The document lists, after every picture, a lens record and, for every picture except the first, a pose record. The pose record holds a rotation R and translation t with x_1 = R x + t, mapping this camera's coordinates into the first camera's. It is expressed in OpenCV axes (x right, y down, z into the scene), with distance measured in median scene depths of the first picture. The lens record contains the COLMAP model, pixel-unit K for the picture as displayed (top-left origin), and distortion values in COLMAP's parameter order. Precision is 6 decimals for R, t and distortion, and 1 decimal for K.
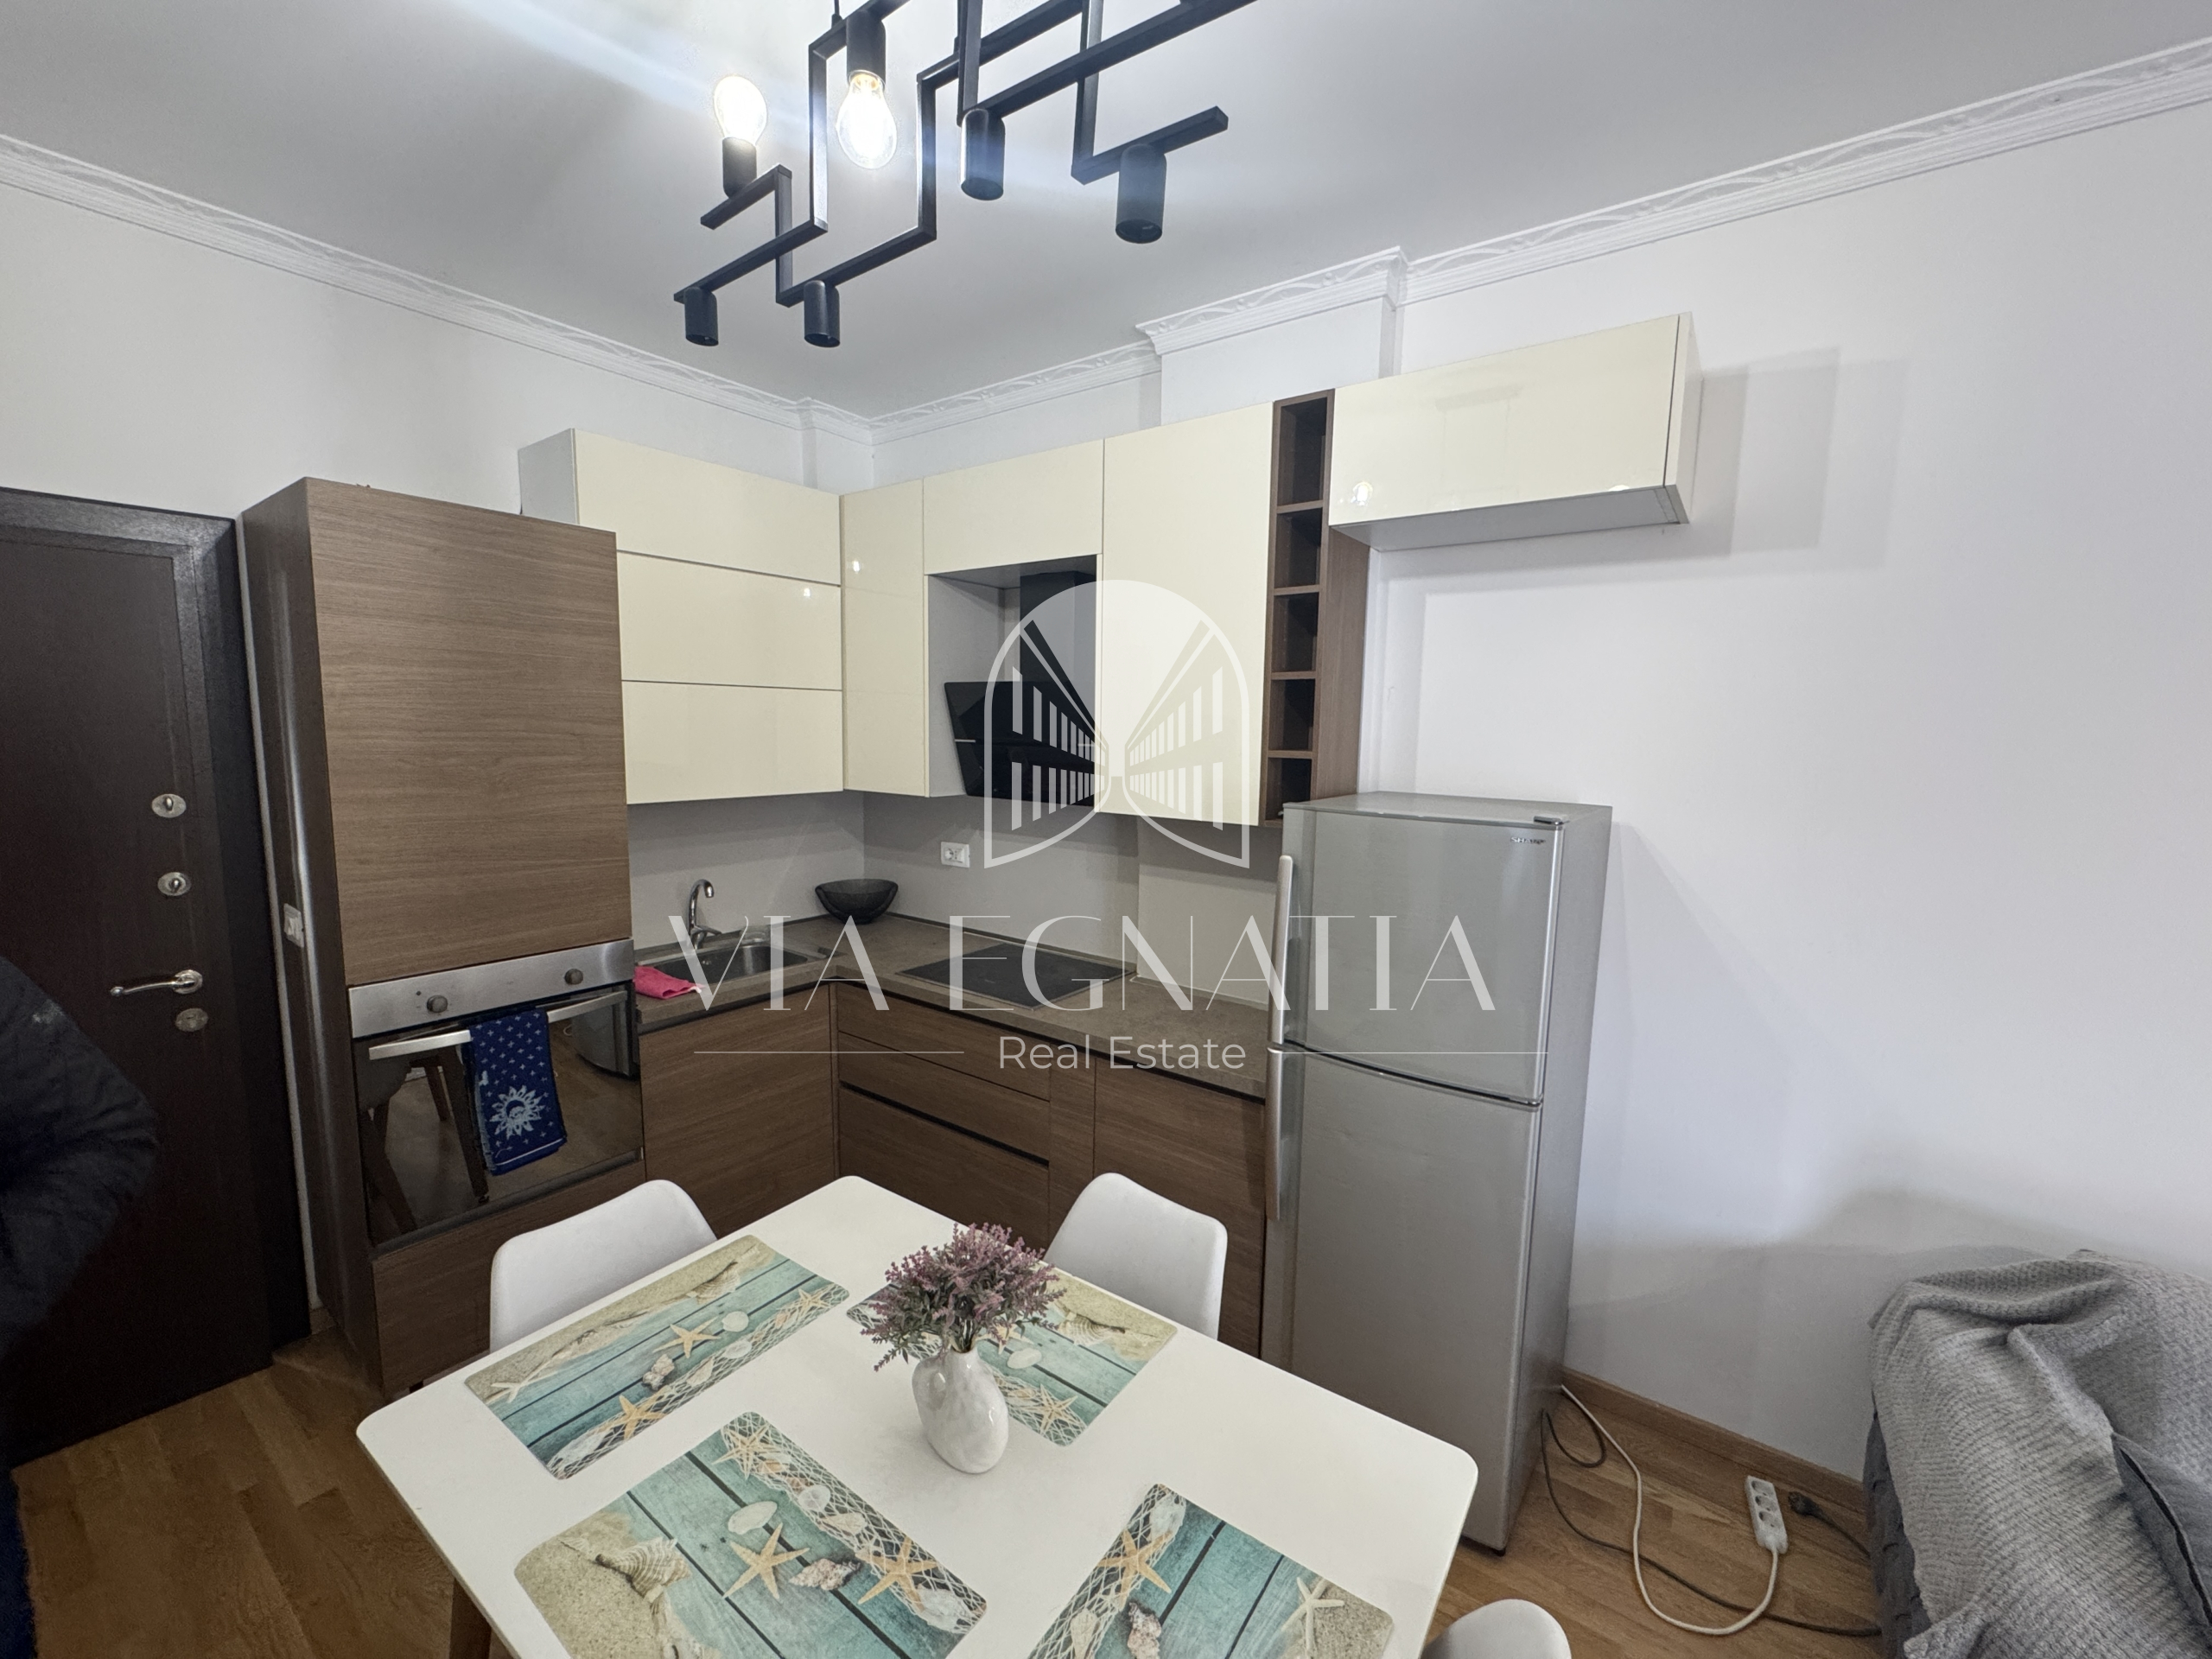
lens RADIAL K [[885.1, 0, 1113.0], [0, 885.1, 821.9], [0, 0, 1]] dist [-0.001886, 0.000018]
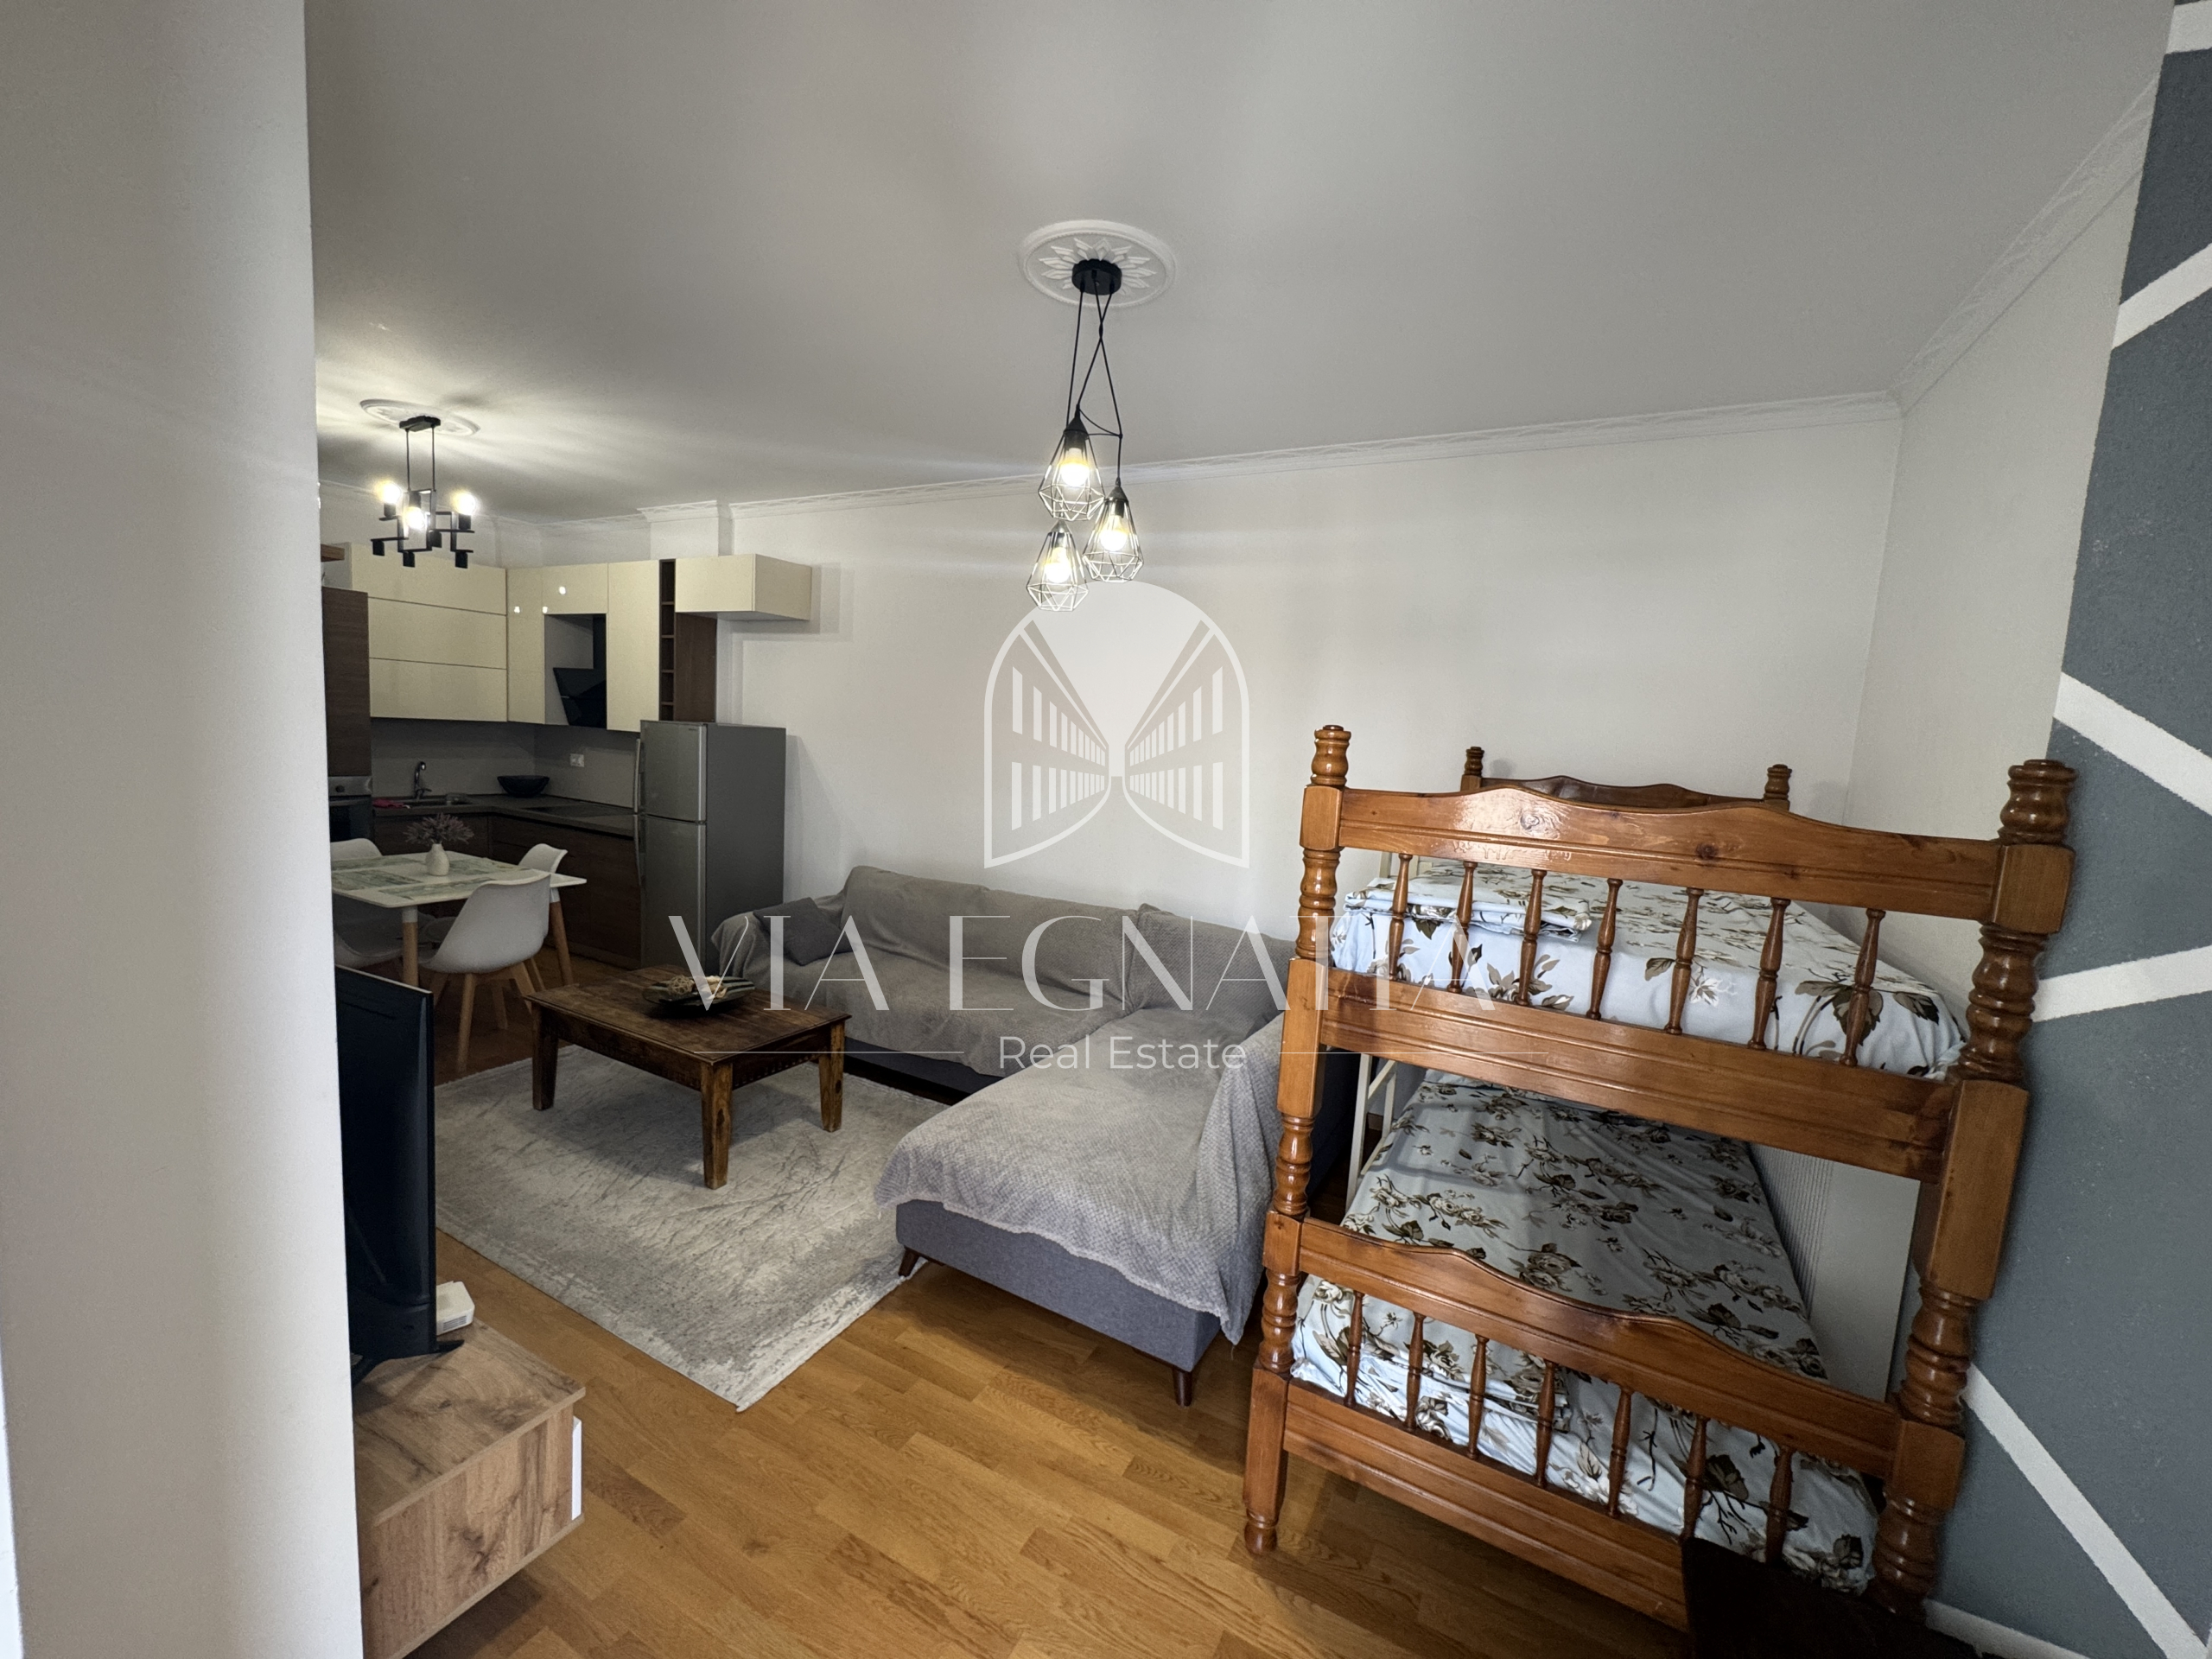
lens RADIAL K [[885.1, 0, 1097.6], [0, 885.1, 834.6], [0, 0, 1]] dist [-0.001886, 0.000018]
pose [[0.992458, 0.039079, 0.116191, 0.995087], [-0.038383, 0.999229, -0.008222, 0.233694], [-0.116423, 0.003700, 0.993193, -1.392710]]
